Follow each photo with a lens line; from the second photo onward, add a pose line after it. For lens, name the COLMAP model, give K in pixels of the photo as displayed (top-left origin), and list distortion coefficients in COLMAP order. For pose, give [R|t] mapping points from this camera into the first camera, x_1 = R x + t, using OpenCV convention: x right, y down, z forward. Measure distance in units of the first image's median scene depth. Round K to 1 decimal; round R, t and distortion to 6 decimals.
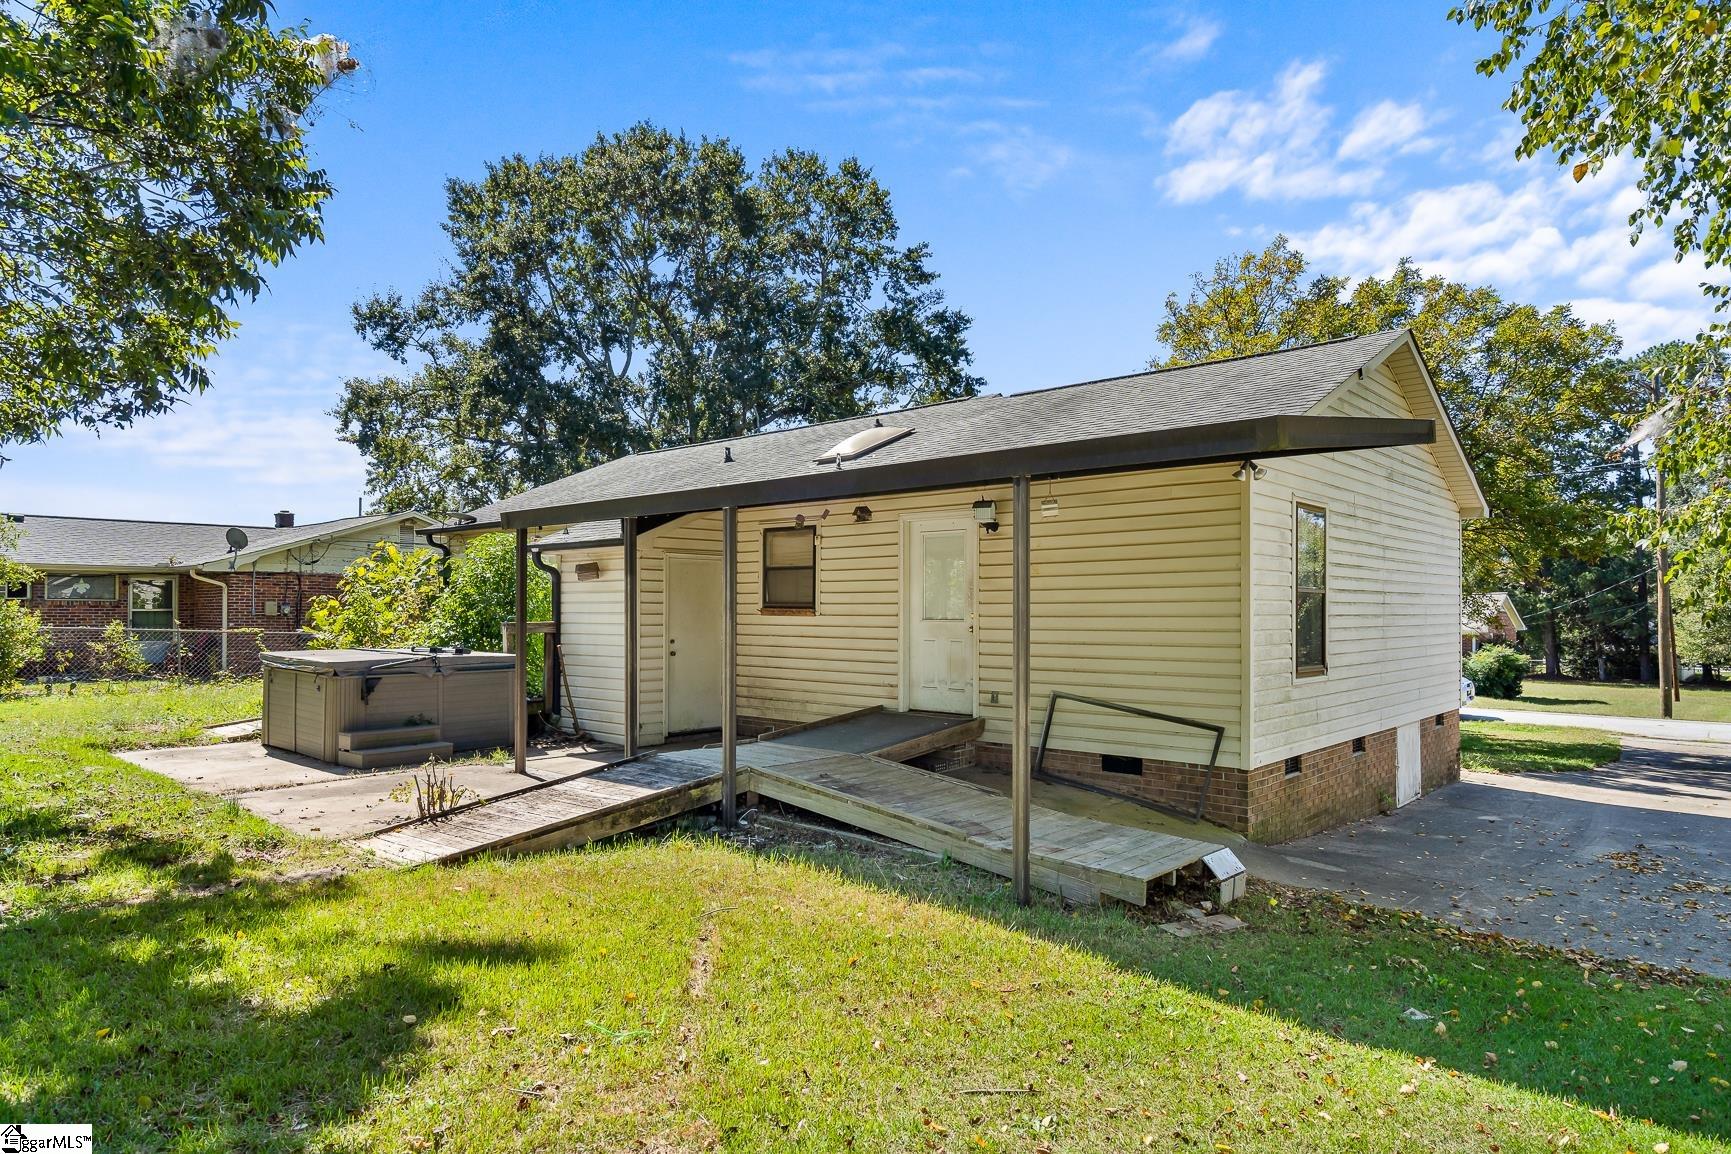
lens RADIAL K [[1013.2, 0, 858.9], [0, 1013.2, 589.8], [0, 0, 1]] dist [-0.003193, 0.000691]
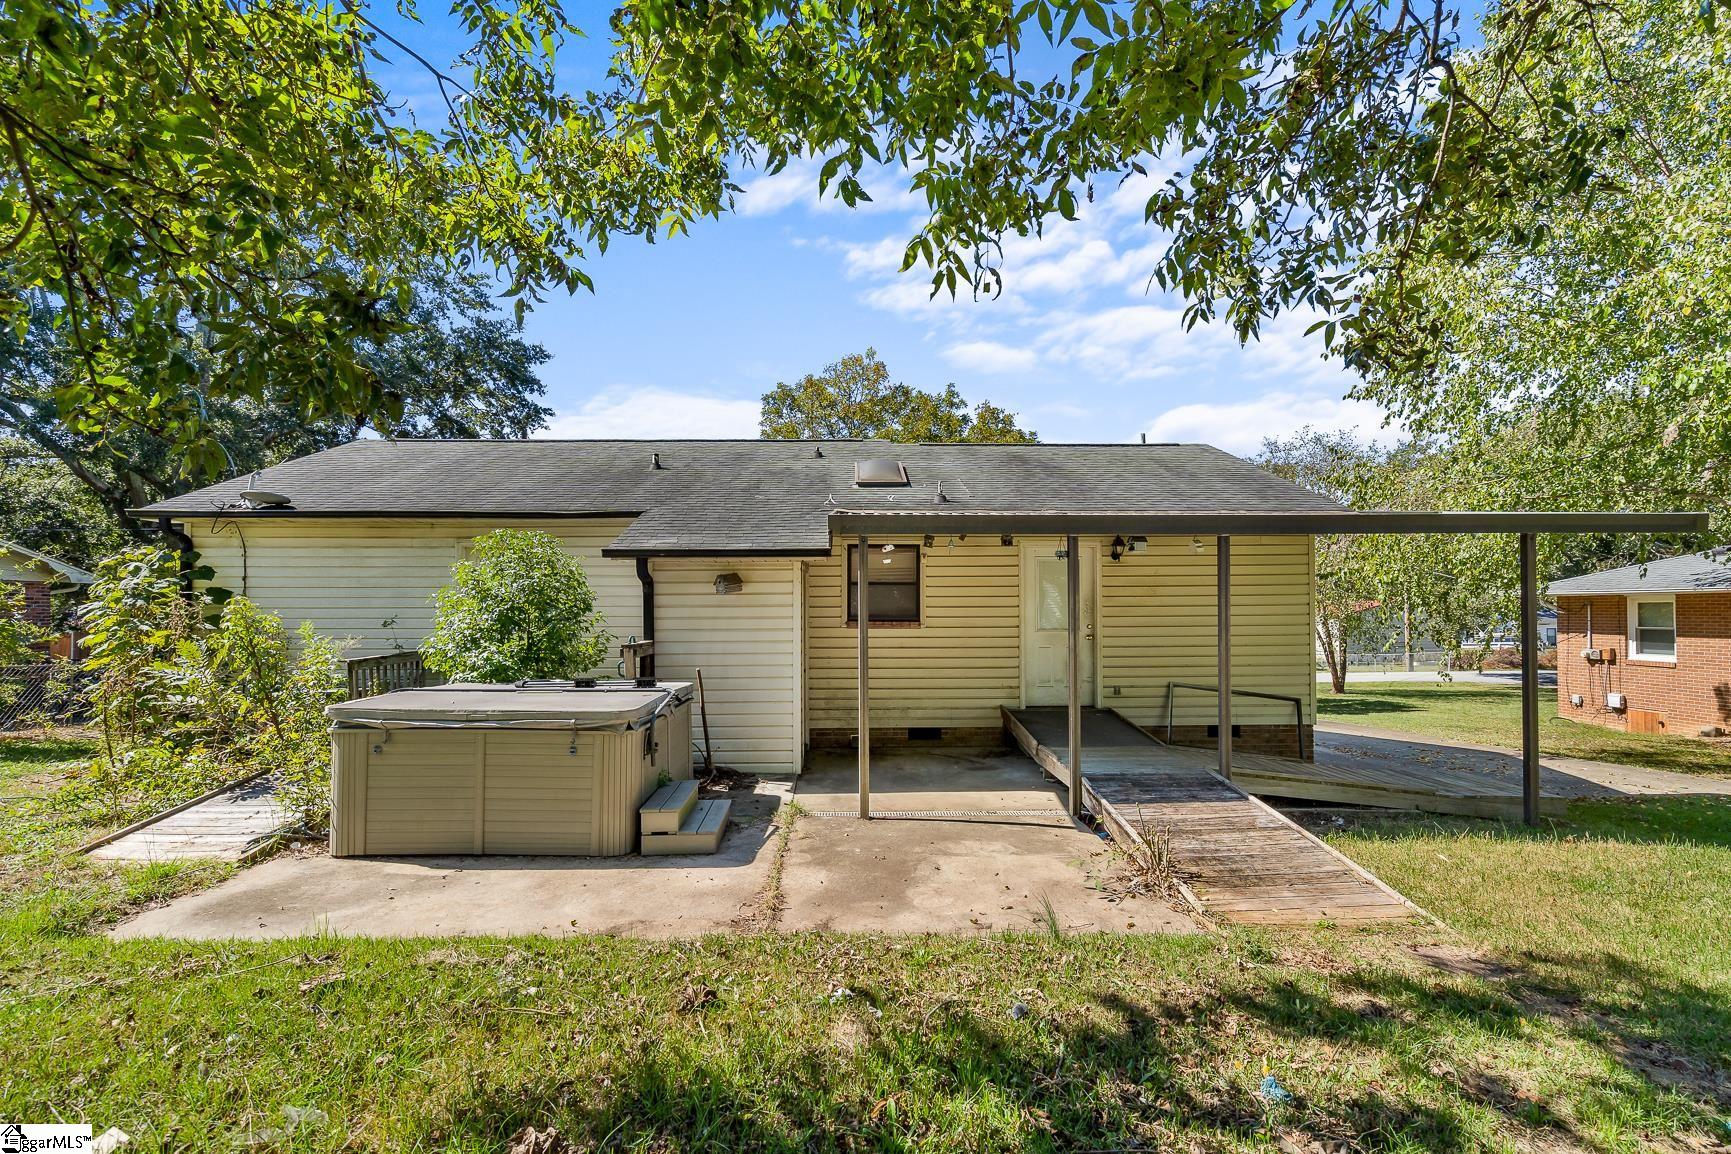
lens RADIAL K [[785.9, 0, 863.3], [0, 785.9, 581.2], [0, 0, 1]] dist [0.026716, 0.000066]
pose [[0.735202, 0.019616, 0.677564, -0.642729], [-0.004724, 0.999705, -0.023816, -0.004157], [-0.677831, 0.014308, 0.735078, 0.409504]]
